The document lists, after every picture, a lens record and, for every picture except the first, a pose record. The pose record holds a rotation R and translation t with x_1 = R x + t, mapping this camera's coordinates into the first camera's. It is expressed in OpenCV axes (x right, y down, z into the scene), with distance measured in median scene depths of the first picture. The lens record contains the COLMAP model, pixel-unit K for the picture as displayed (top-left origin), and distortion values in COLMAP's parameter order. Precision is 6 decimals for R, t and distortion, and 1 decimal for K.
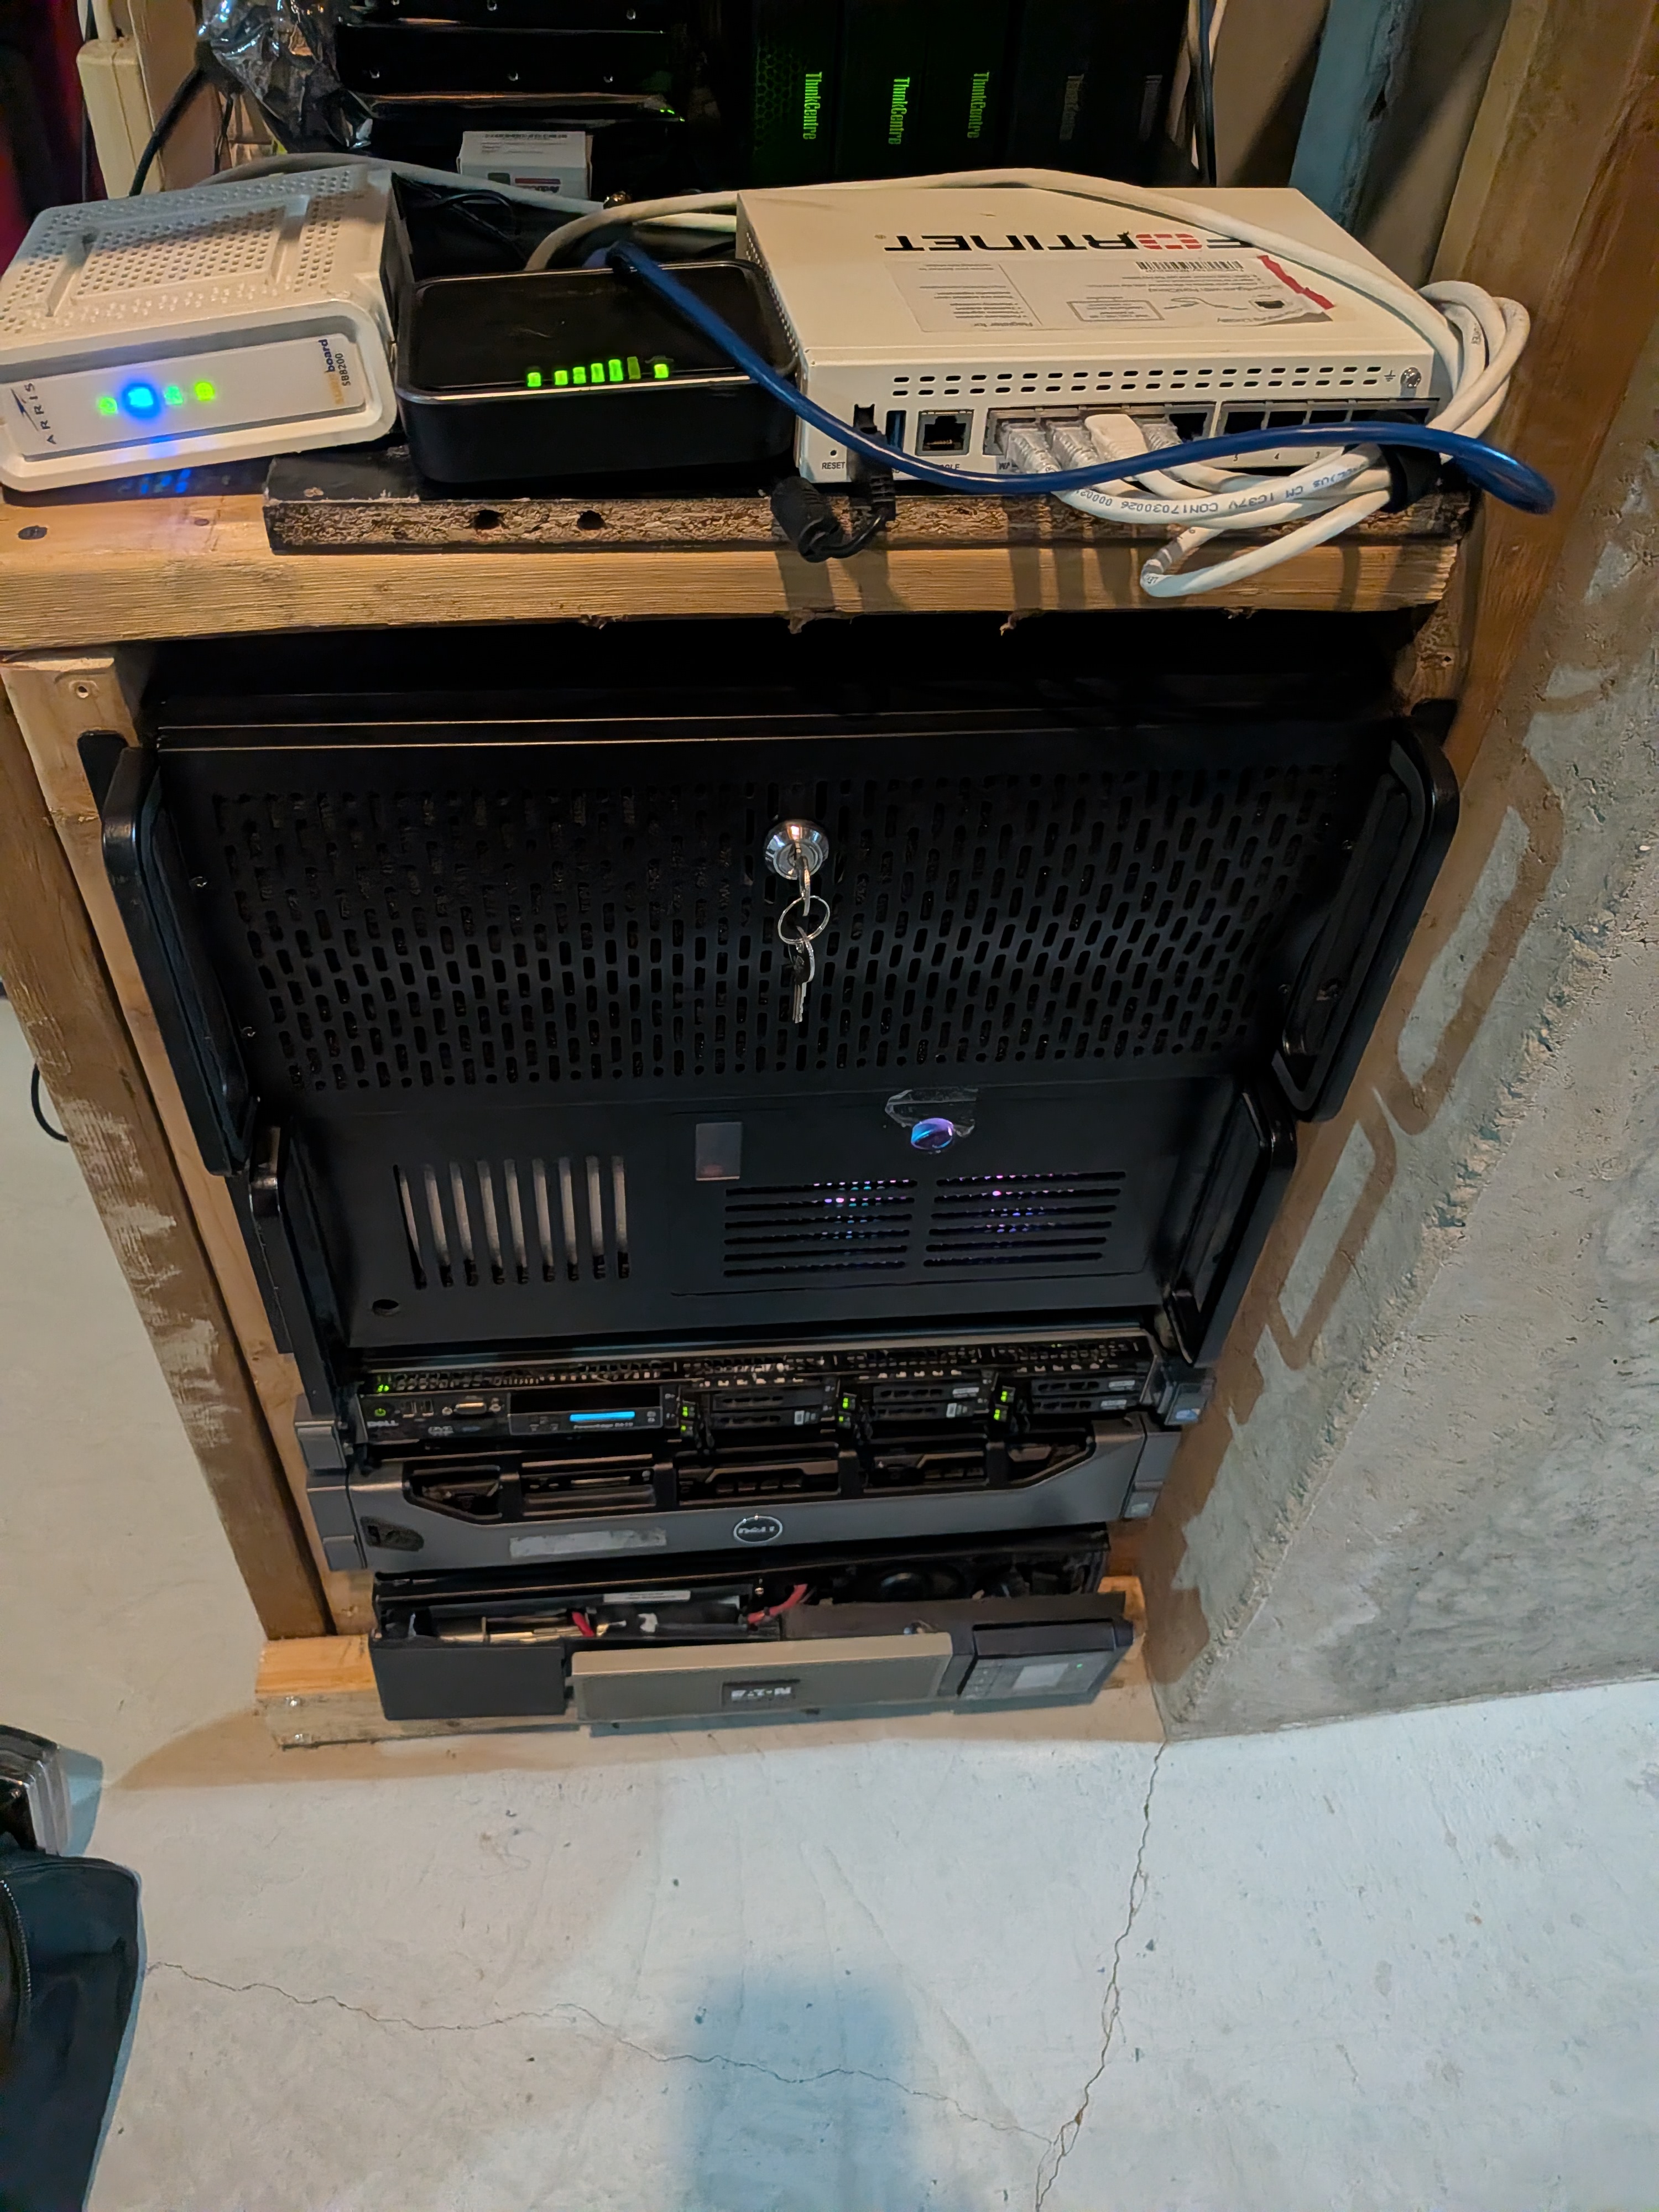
lens RADIAL K [[1641.6, 0, 813.5], [0, 1641.6, 1145.3], [0, 0, 1]] dist [0.024073, -0.050735]
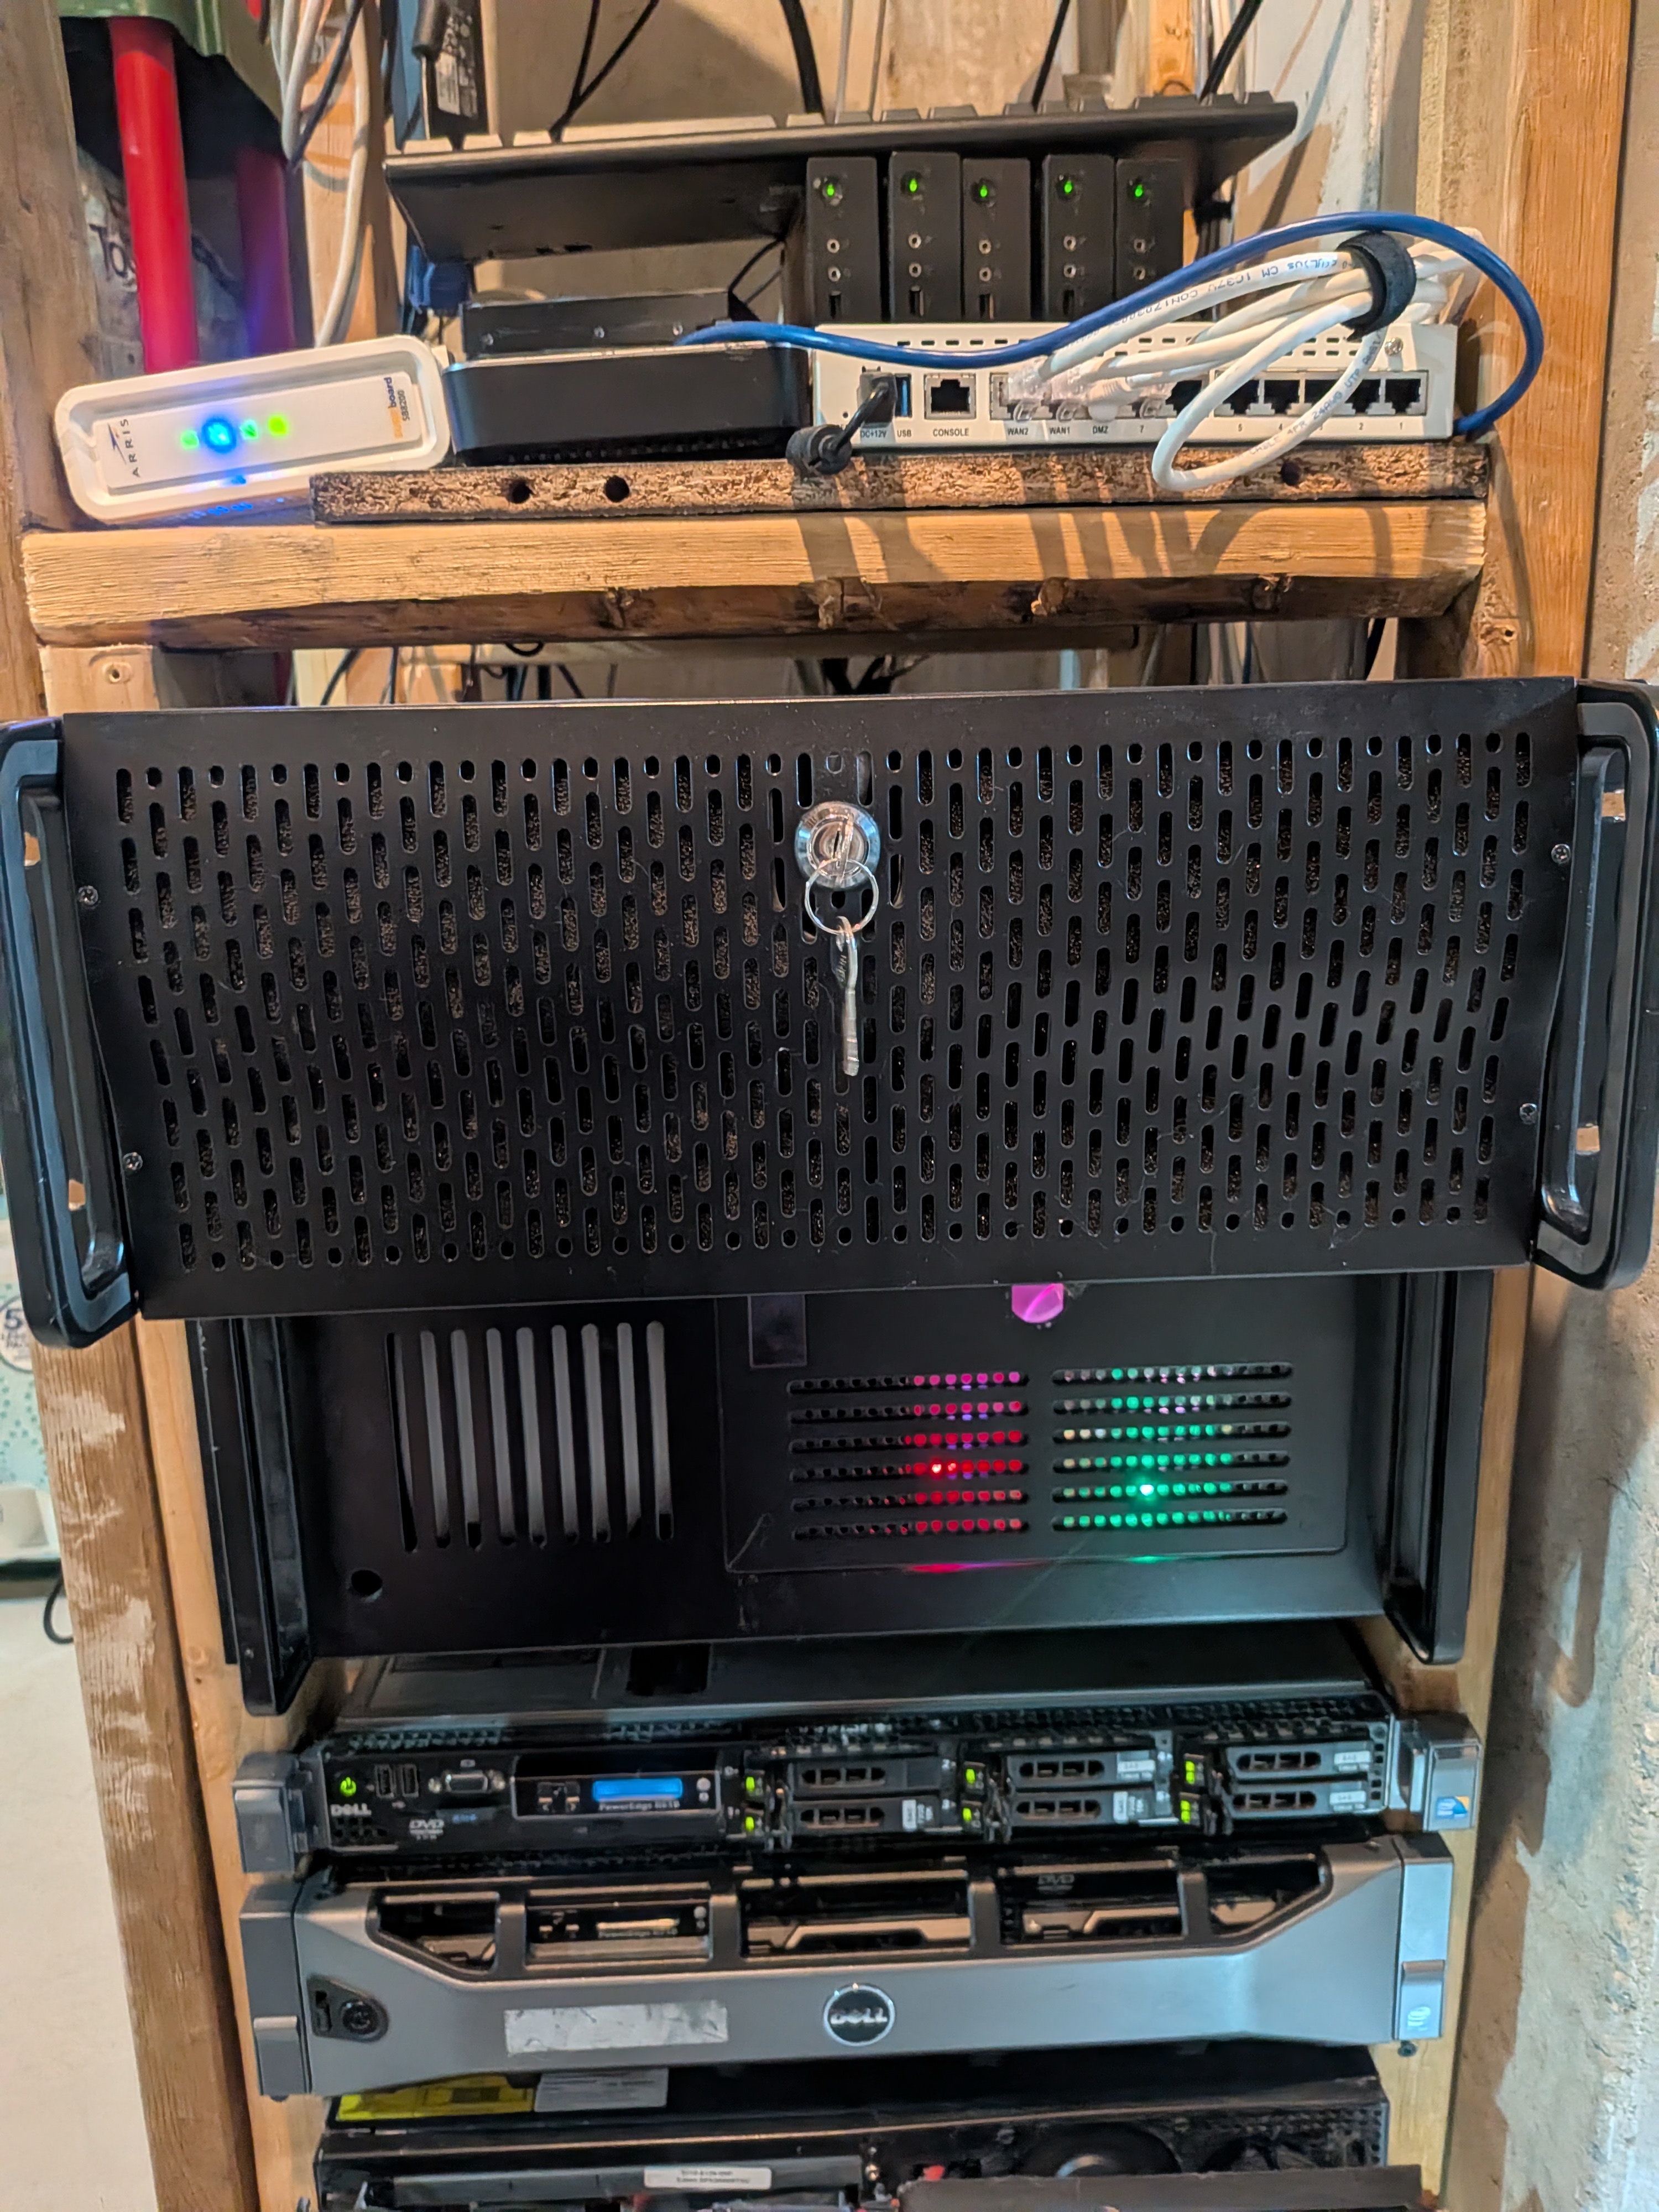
lens RADIAL K [[1665.5, 0, 850.3], [0, 1665.5, 1016.6], [0, 0, 1]] dist [-0.005406, -0.024892]
pose [[0.995396, -0.058542, -0.075893, 0.063732], [0.006529, 0.831376, -0.555672, 0.426717], [0.095626, 0.552619, 0.827930, 0.286461]]
